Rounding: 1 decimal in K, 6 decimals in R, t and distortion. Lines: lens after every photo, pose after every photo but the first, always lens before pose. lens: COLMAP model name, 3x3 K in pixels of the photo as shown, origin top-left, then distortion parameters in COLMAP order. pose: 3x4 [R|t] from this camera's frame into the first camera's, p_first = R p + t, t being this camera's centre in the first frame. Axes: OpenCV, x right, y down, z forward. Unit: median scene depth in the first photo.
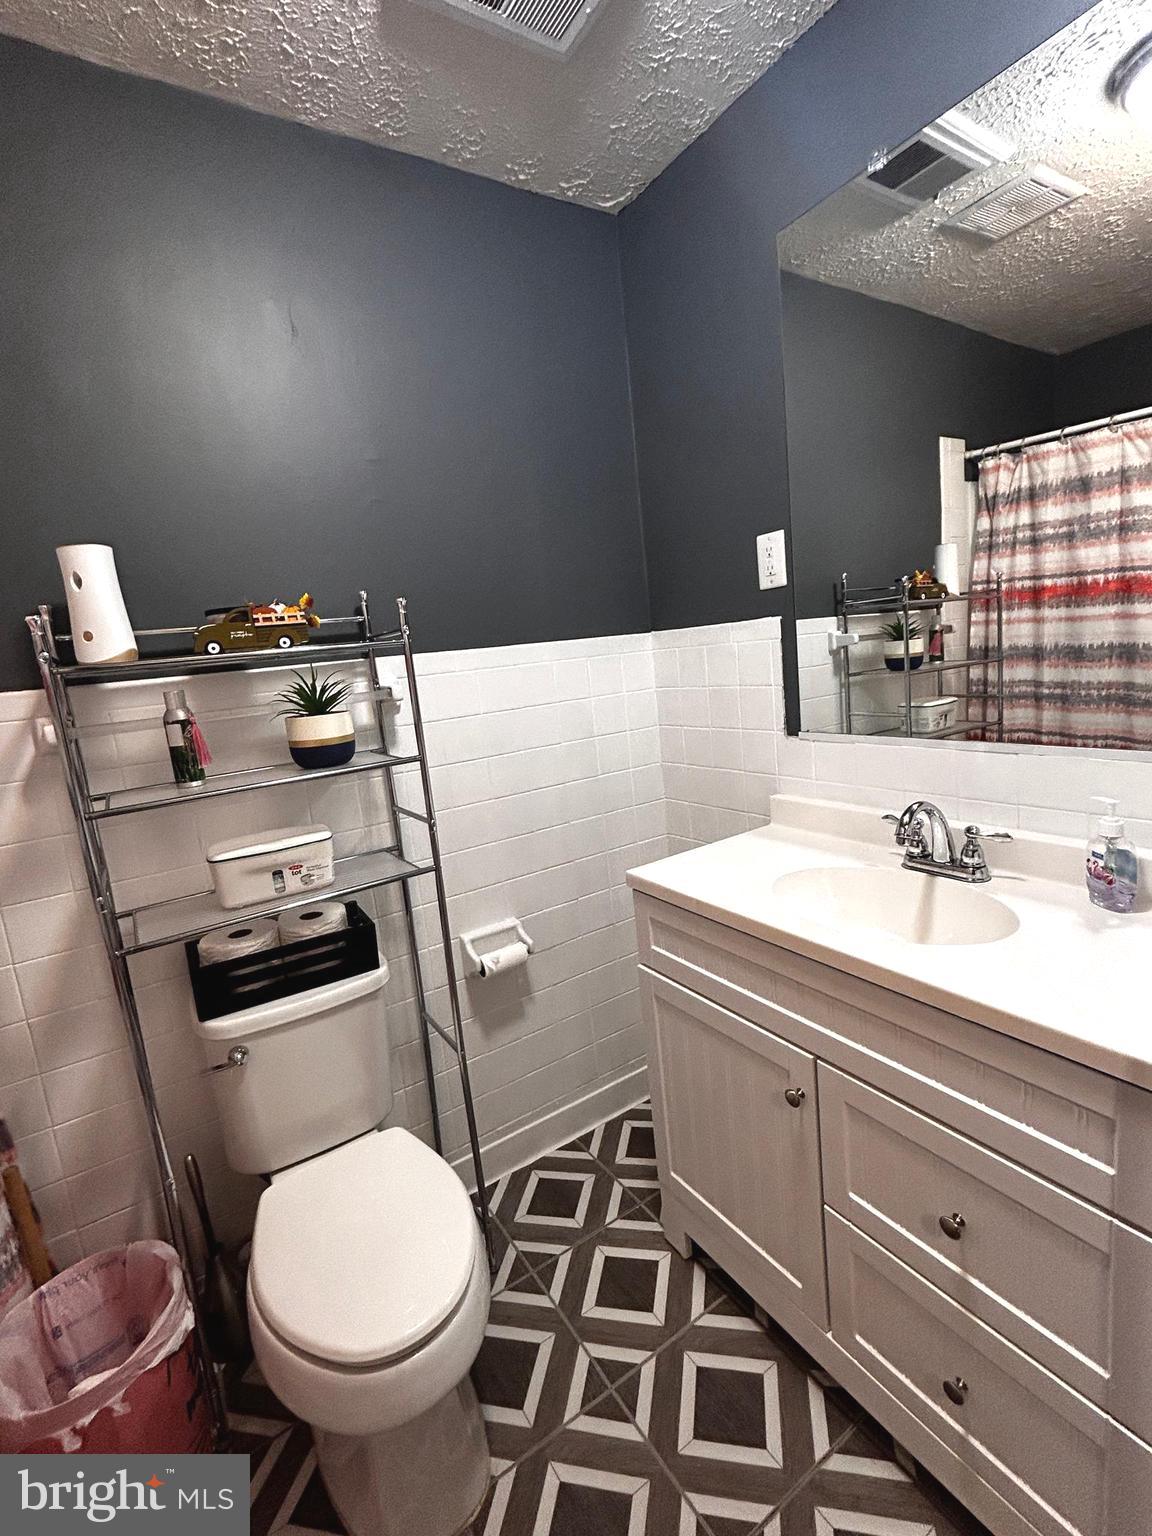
lens RADIAL K [[692.3, 0, 578.5], [0, 692.3, 760.1], [0, 0, 1]] dist [-0.001558, 0.000299]
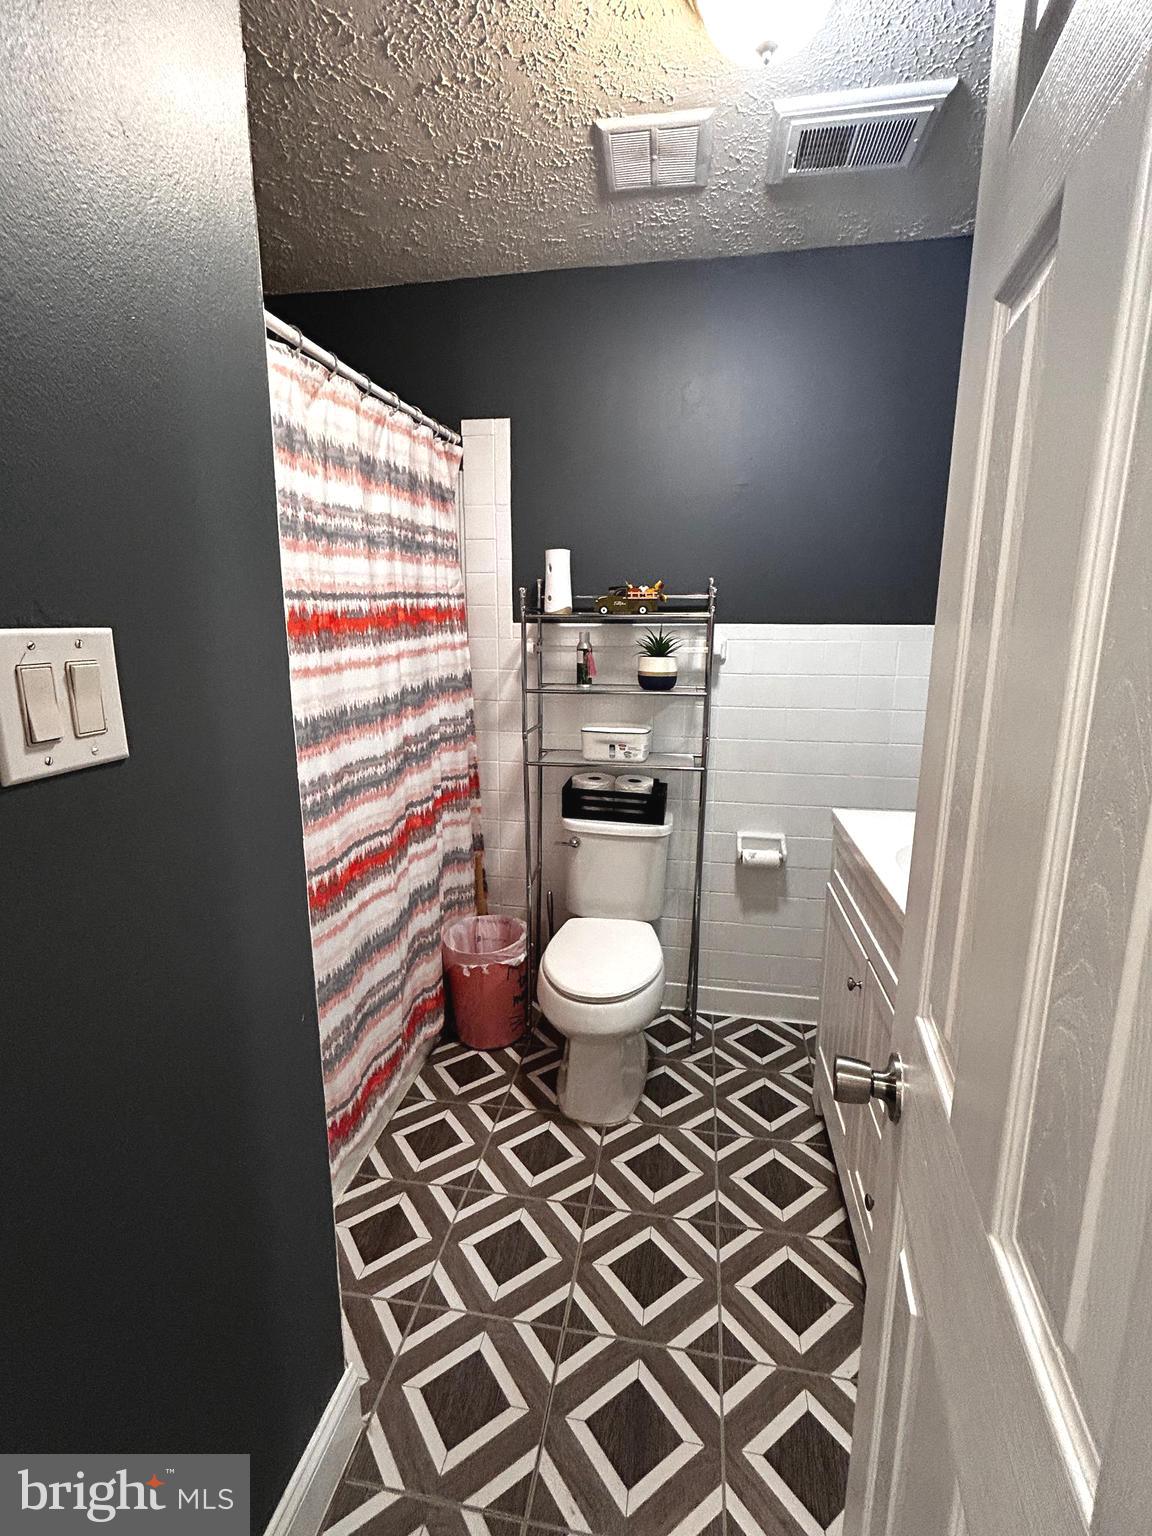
lens RADIAL K [[692.3, 0, 578.5], [0, 692.3, 760.1], [0, 0, 1]] dist [-0.001558, 0.000299]
pose [[0.730962, 0.231485, -0.641958, 0.597326], [-0.186988, 0.972647, 0.137817, -0.021351], [0.656301, 0.019299, 0.754253, -0.330307]]
